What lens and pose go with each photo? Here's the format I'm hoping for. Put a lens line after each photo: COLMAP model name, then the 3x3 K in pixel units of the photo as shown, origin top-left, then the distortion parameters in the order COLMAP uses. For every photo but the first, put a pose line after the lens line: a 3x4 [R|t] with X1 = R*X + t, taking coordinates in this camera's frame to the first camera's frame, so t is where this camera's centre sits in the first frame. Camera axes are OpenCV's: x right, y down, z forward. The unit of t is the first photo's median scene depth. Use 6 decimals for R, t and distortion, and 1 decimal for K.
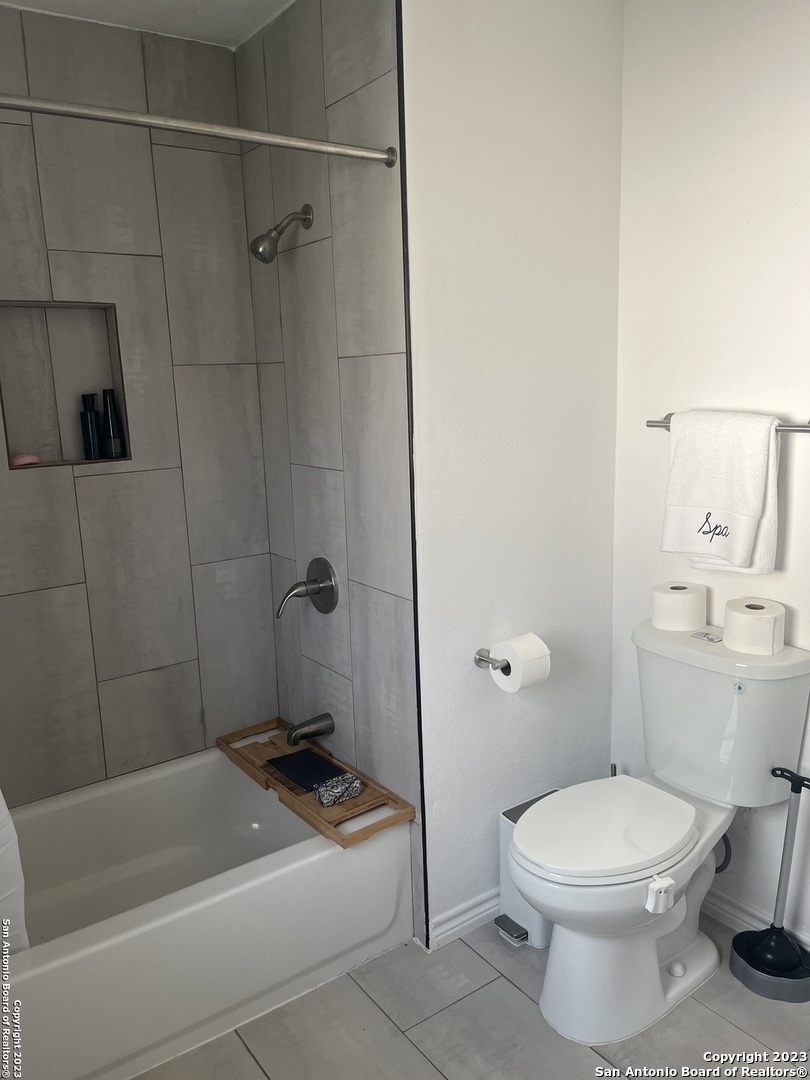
lens RADIAL K [[827.9, 0, 397.5], [0, 827.9, 539.6], [0, 0, 1]] dist [0.047099, -0.054069]
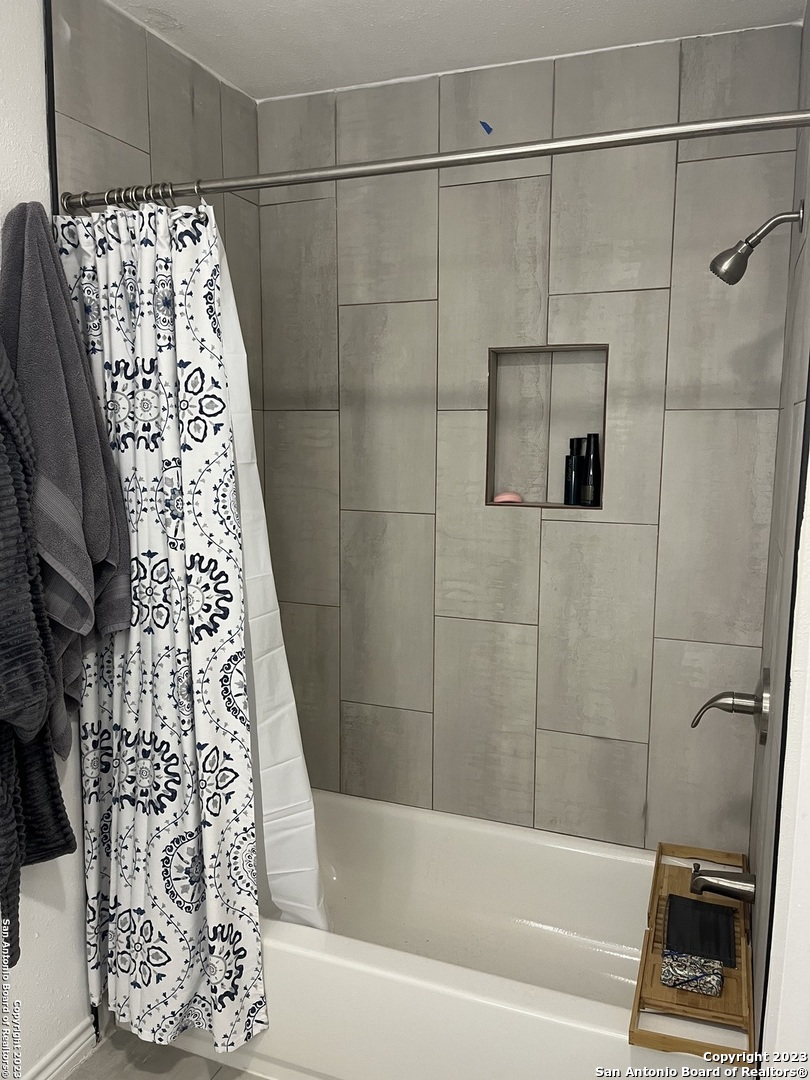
lens RADIAL K [[827.9, 0, 399.2], [0, 827.9, 542.4], [0, 0, 1]] dist [0.047099, -0.054069]
pose [[0.545708, 0.154632, -0.823585, 0.332823], [-0.181621, 0.981290, 0.063899, -0.079034], [0.818056, 0.114711, 0.563583, 0.296509]]
